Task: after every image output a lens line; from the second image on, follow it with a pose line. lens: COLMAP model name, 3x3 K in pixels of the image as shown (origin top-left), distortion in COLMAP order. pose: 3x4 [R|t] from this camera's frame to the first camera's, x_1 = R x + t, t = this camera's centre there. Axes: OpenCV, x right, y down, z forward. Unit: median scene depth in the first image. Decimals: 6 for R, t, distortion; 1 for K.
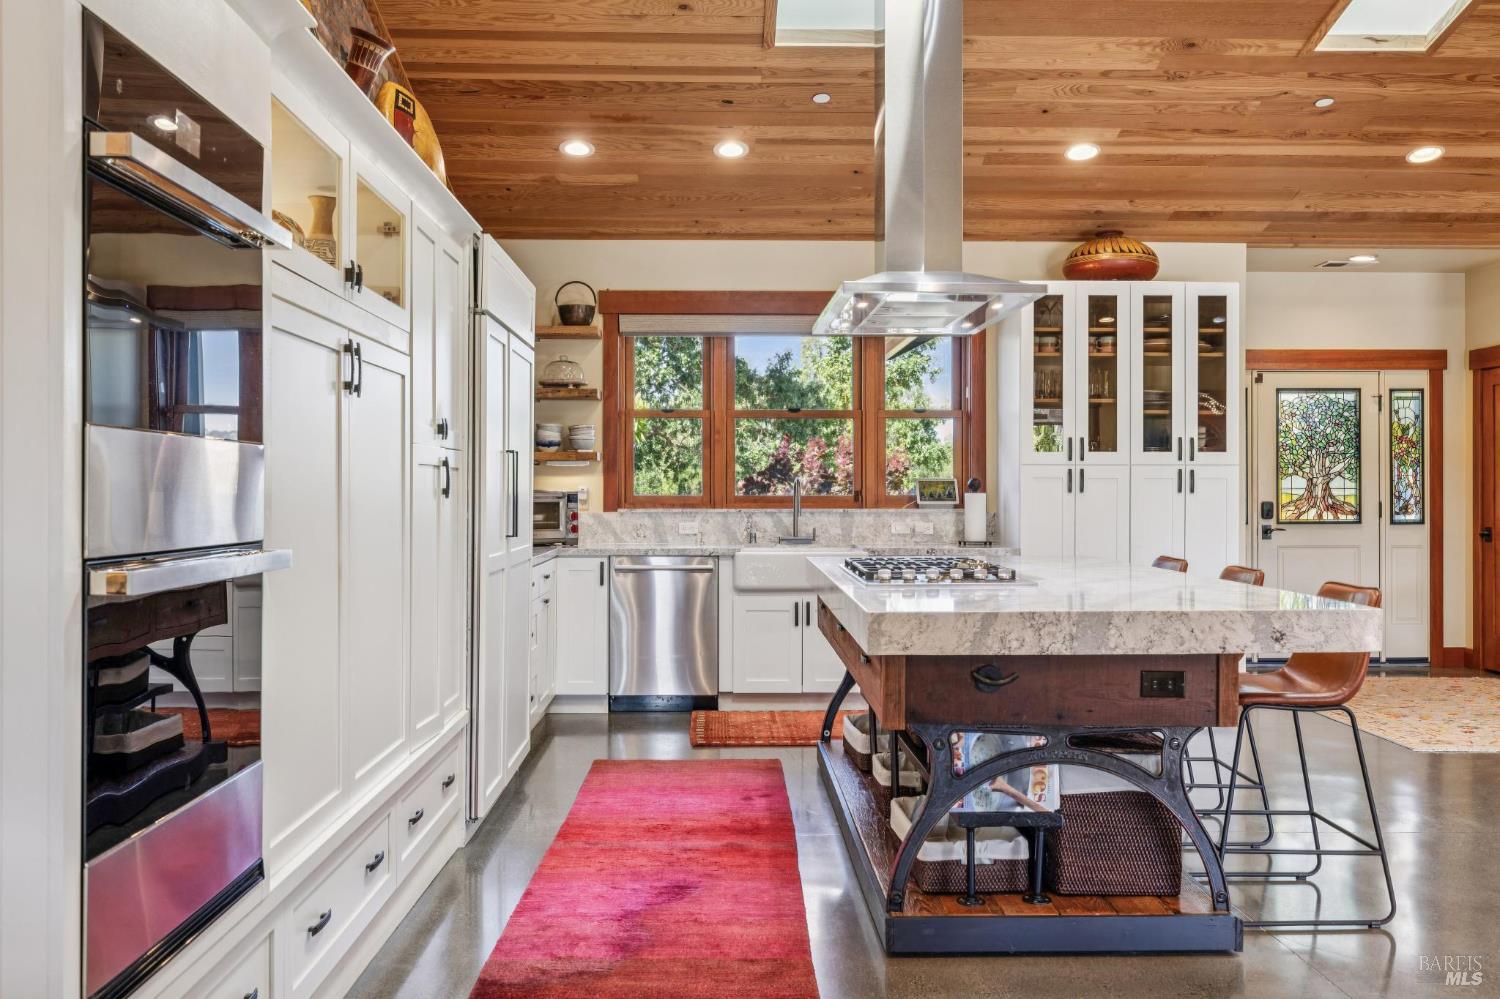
lens RADIAL K [[1298.1, 0, 750.0], [0, 1298.1, 499.5], [0, 0, 1]] dist [-0.006139, -0.005505]
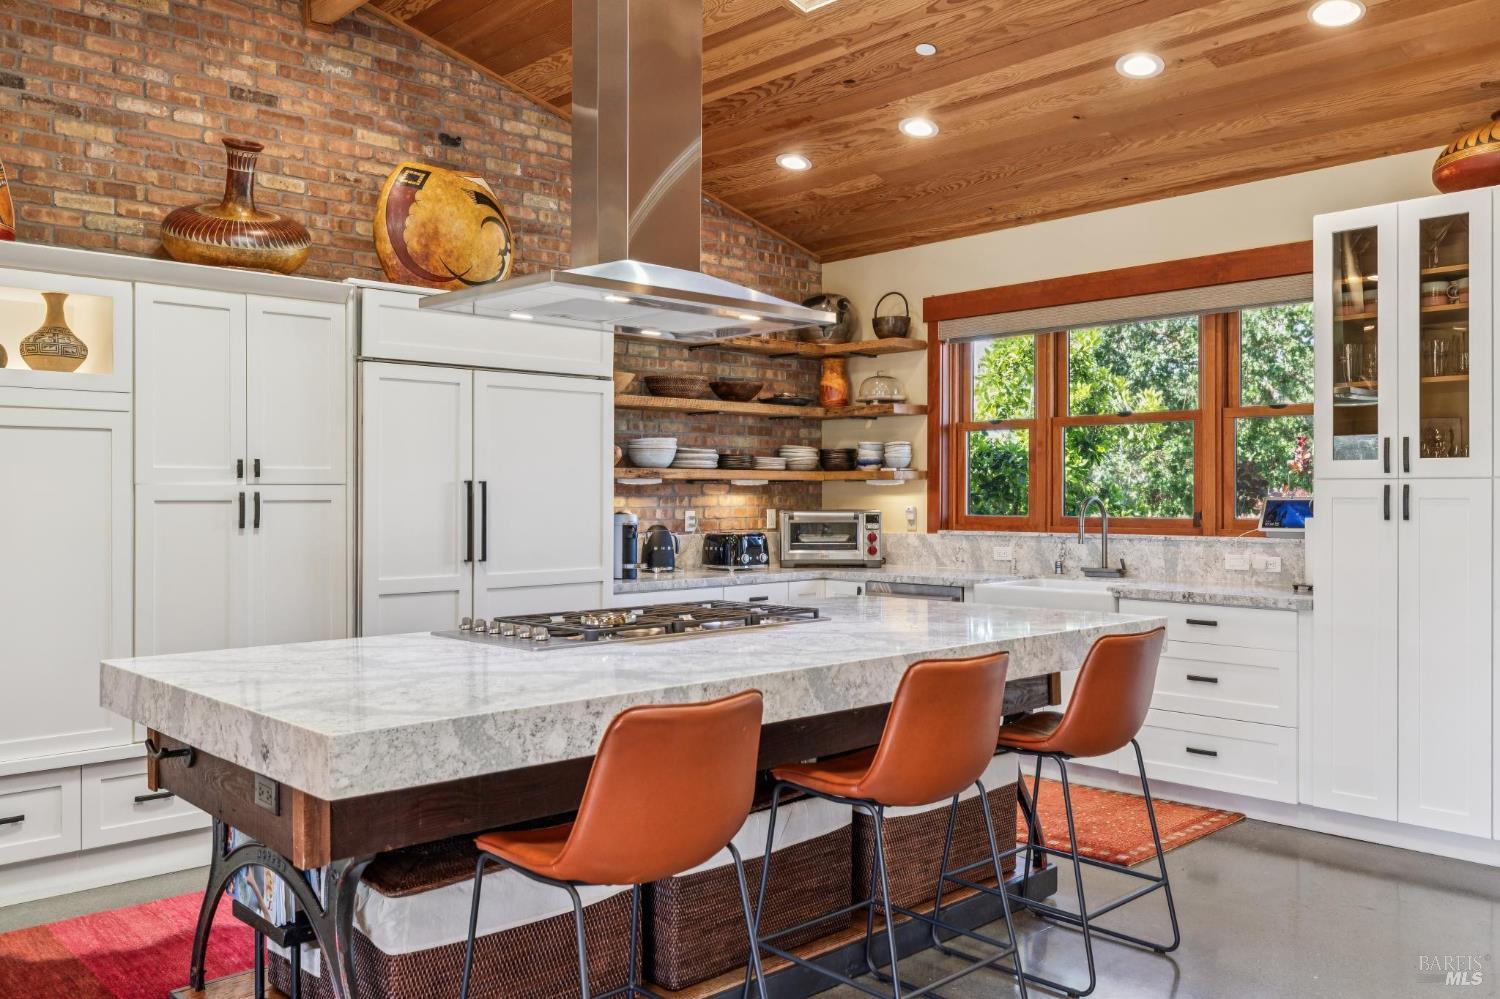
lens RADIAL K [[1213.3, 0, 750.0], [0, 1213.3, 499.5], [0, 0, 1]] dist [-0.009465, -0.008714]
pose [[0.669528, 0.001129, -0.742786, 0.456062], [-0.002582, 0.999996, -0.000808, -0.013752], [0.742783, 0.002459, 0.669528, 0.317770]]
